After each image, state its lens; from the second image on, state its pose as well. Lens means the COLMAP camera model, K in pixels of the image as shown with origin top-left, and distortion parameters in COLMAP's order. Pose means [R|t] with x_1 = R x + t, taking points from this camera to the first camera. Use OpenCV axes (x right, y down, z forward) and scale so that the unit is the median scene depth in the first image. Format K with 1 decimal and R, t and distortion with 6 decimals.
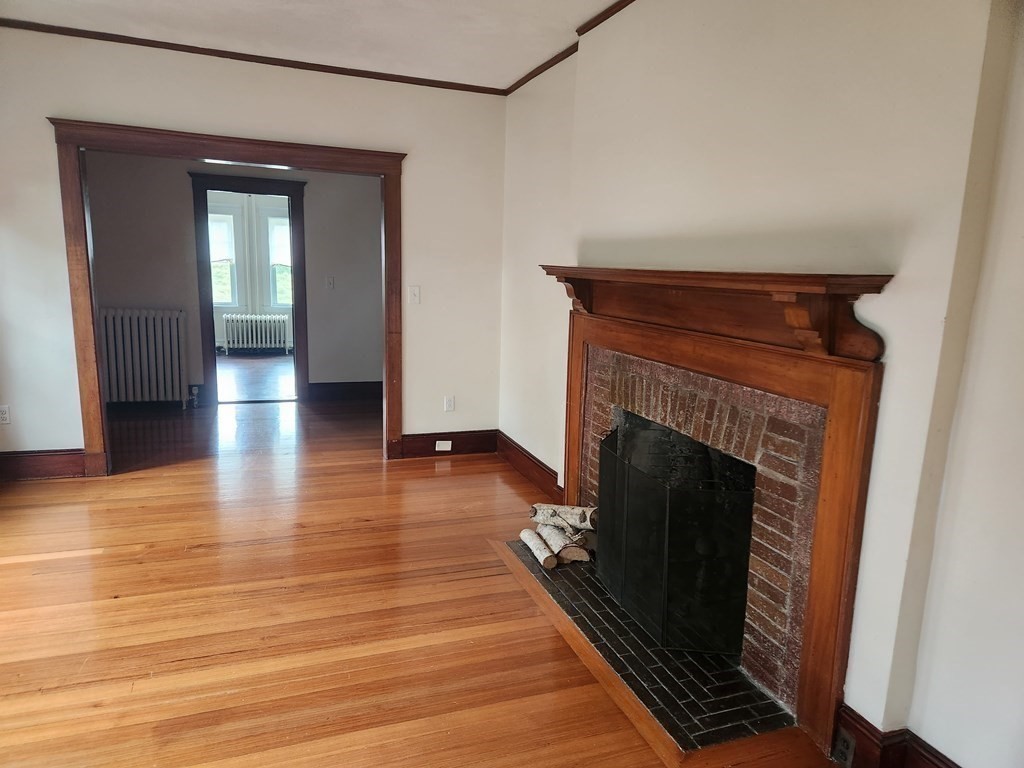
lens RADIAL K [[684.4, 0, 512.0], [0, 684.4, 384.0], [0, 0, 1]] dist [0.013564, -0.003013]
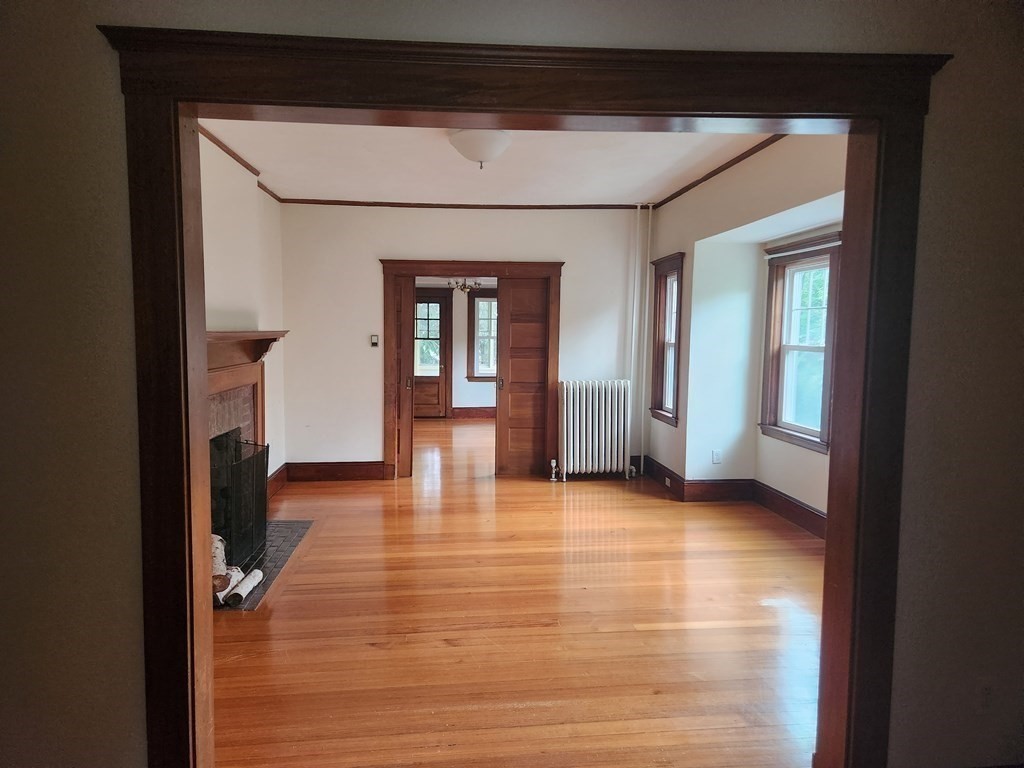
lens RADIAL K [[684.4, 0, 512.0], [0, 684.4, 384.0], [0, 0, 1]] dist [0.013564, -0.003013]
pose [[-0.966901, -0.063535, 0.247113, -0.539854], [0.002091, 0.966496, 0.256674, -0.305033], [-0.255141, 0.248695, -0.934373, 1.589431]]
